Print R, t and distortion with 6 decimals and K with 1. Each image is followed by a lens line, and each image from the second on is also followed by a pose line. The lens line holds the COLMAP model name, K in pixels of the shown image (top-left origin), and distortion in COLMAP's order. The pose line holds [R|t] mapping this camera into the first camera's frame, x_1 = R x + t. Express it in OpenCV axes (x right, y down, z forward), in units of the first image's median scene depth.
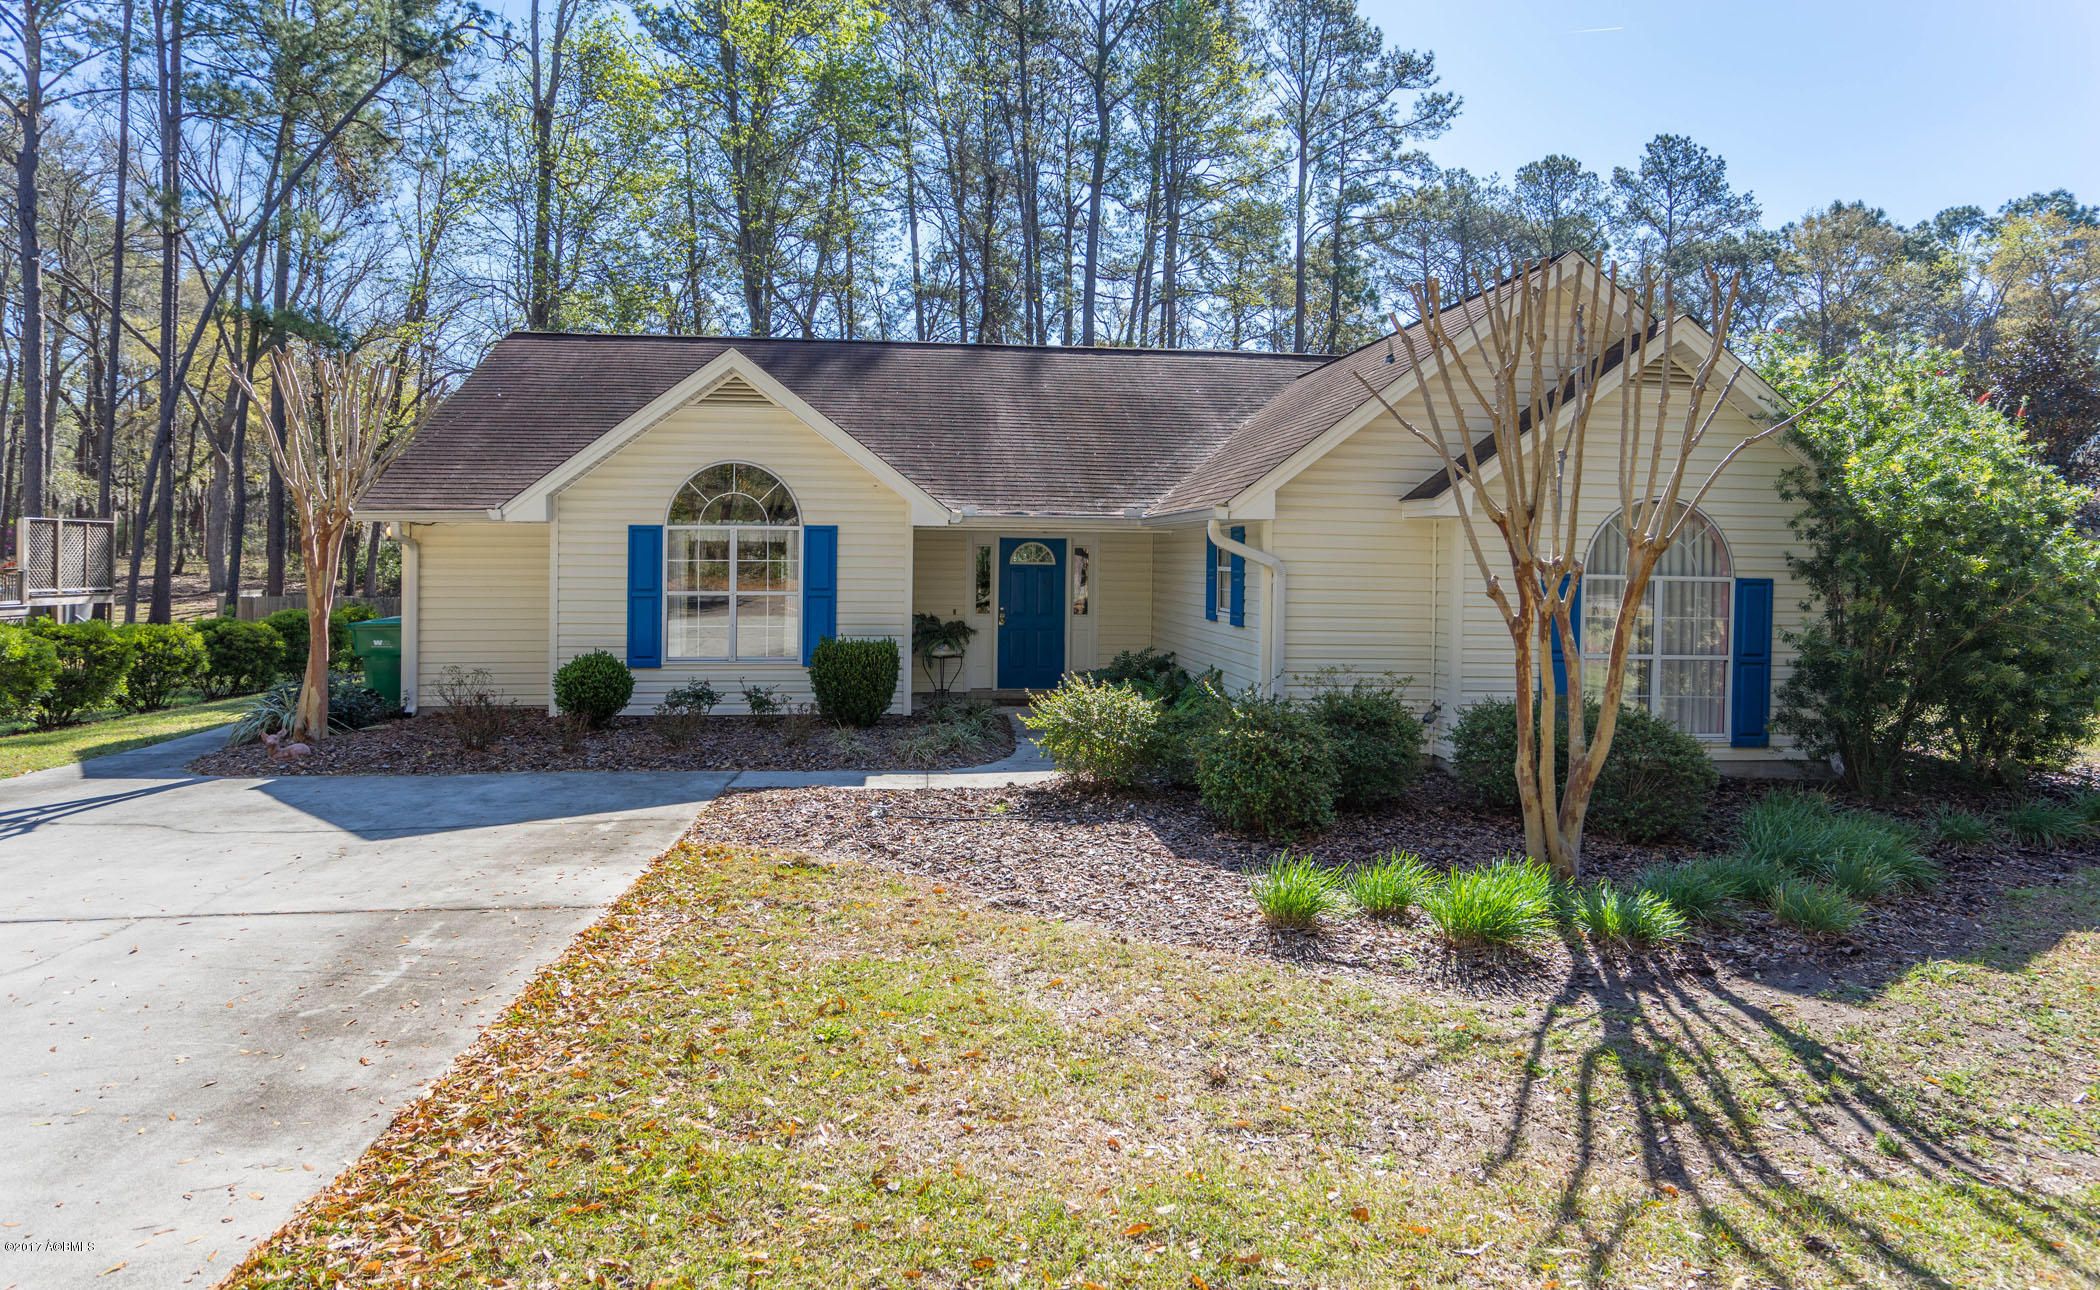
lens RADIAL K [[1178.6, 0, 1050.0], [0, 1178.6, 645.0], [0, 0, 1]] dist [-0.023152, 0.013375]
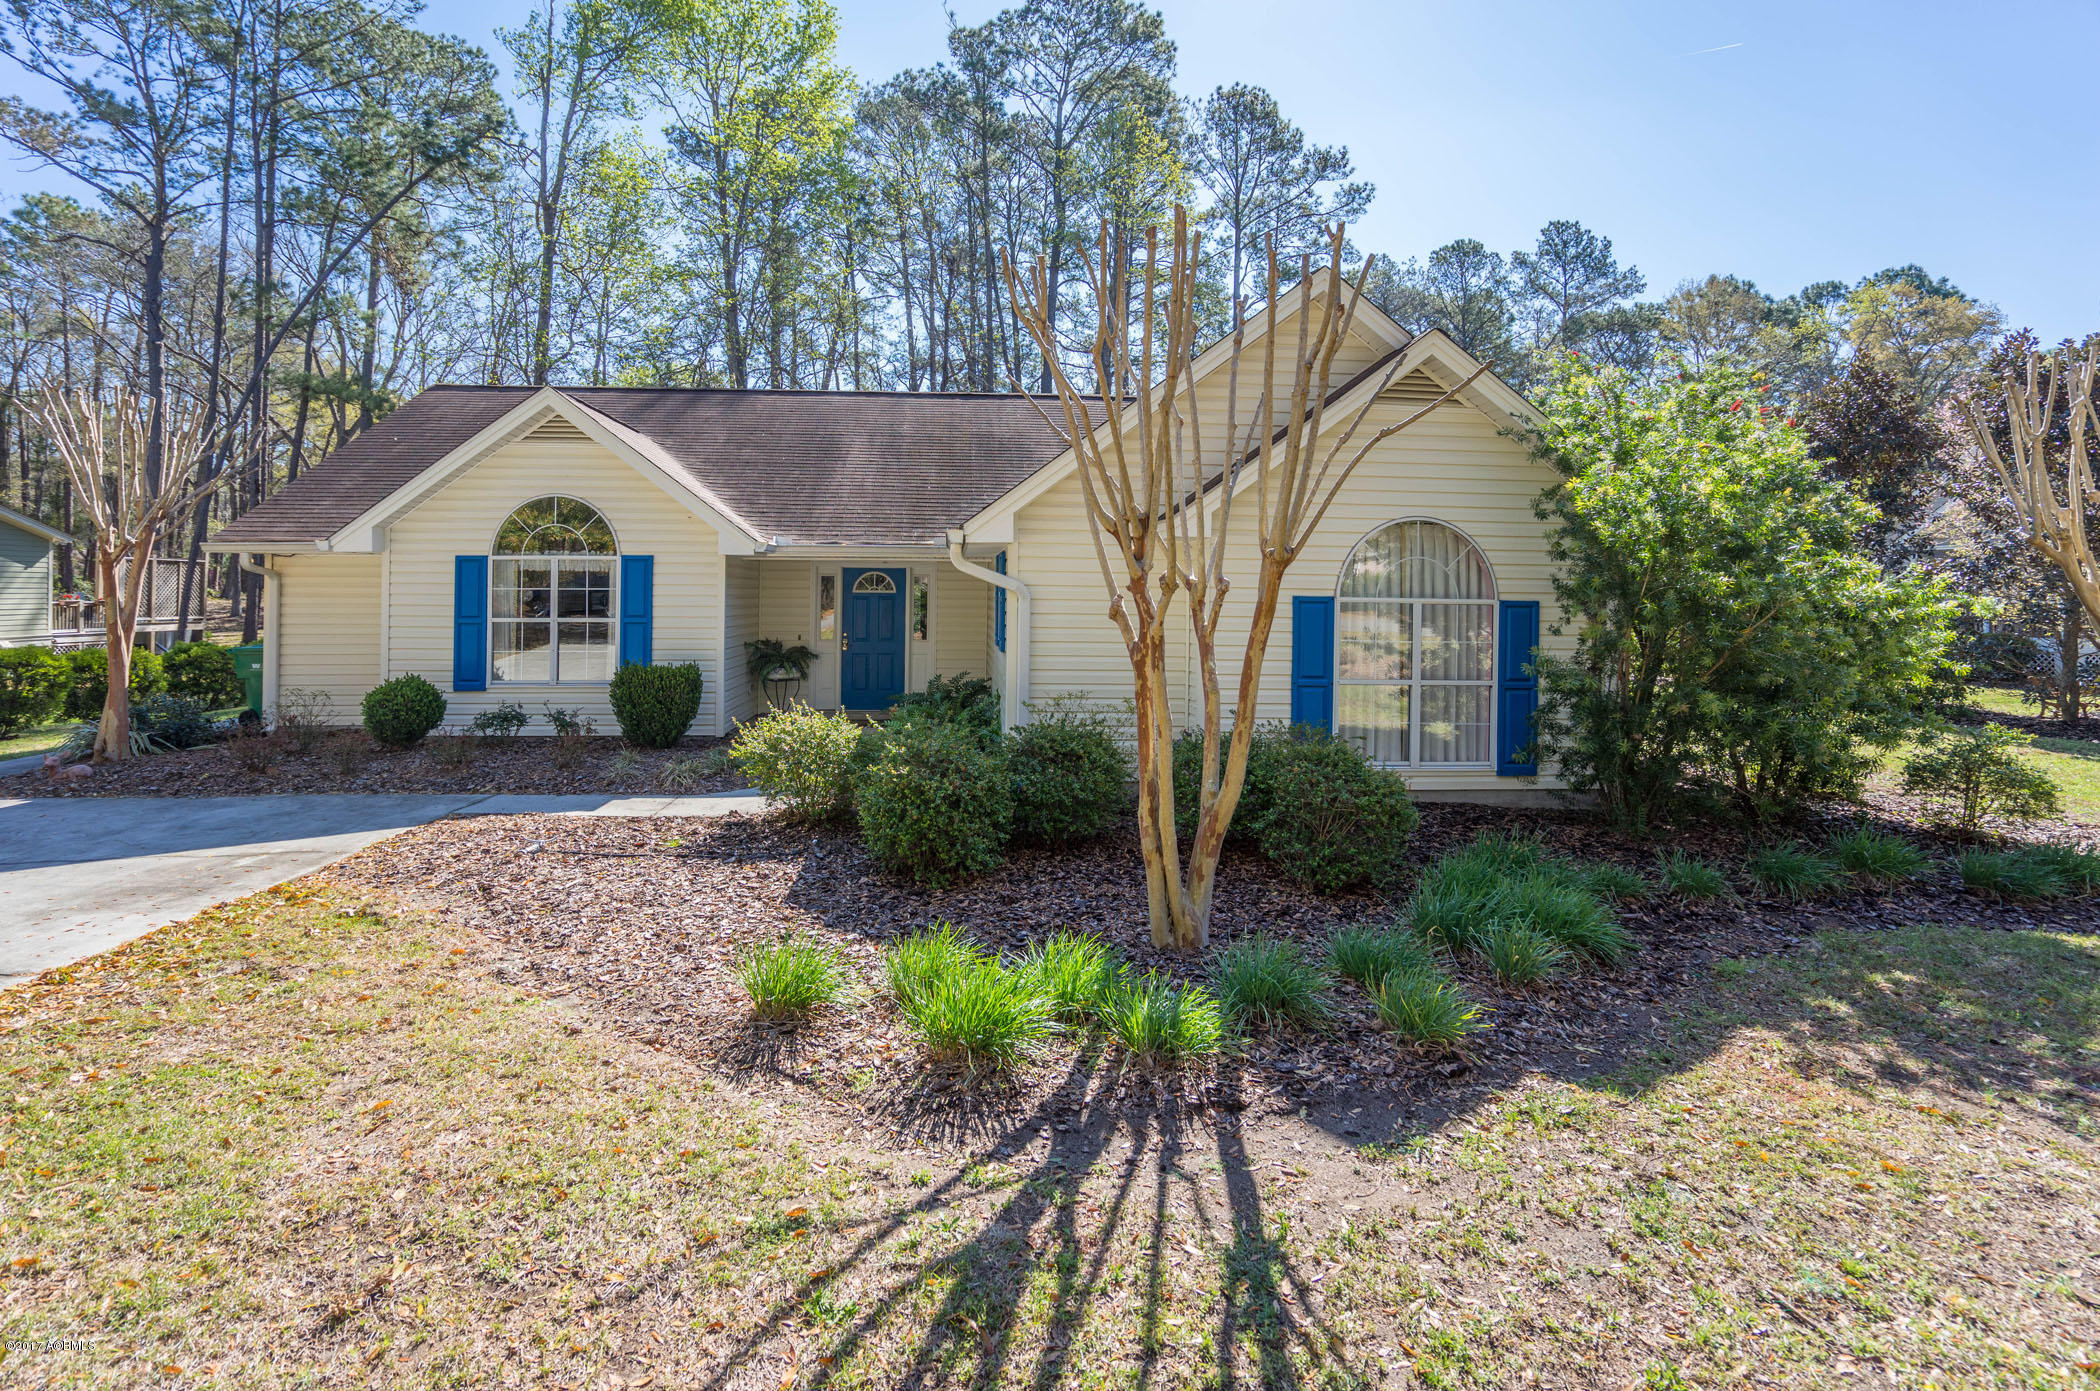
lens RADIAL K [[959.7, 0, 1054.1], [0, 959.7, 657.7], [0, 0, 1]] dist [-0.028981, 0.012215]
pose [[0.999148, -0.000441, -0.041278, 0.210397], [0.000150, 0.999975, -0.007055, -0.004069], [0.041280, 0.007043, 0.999123, 0.166615]]
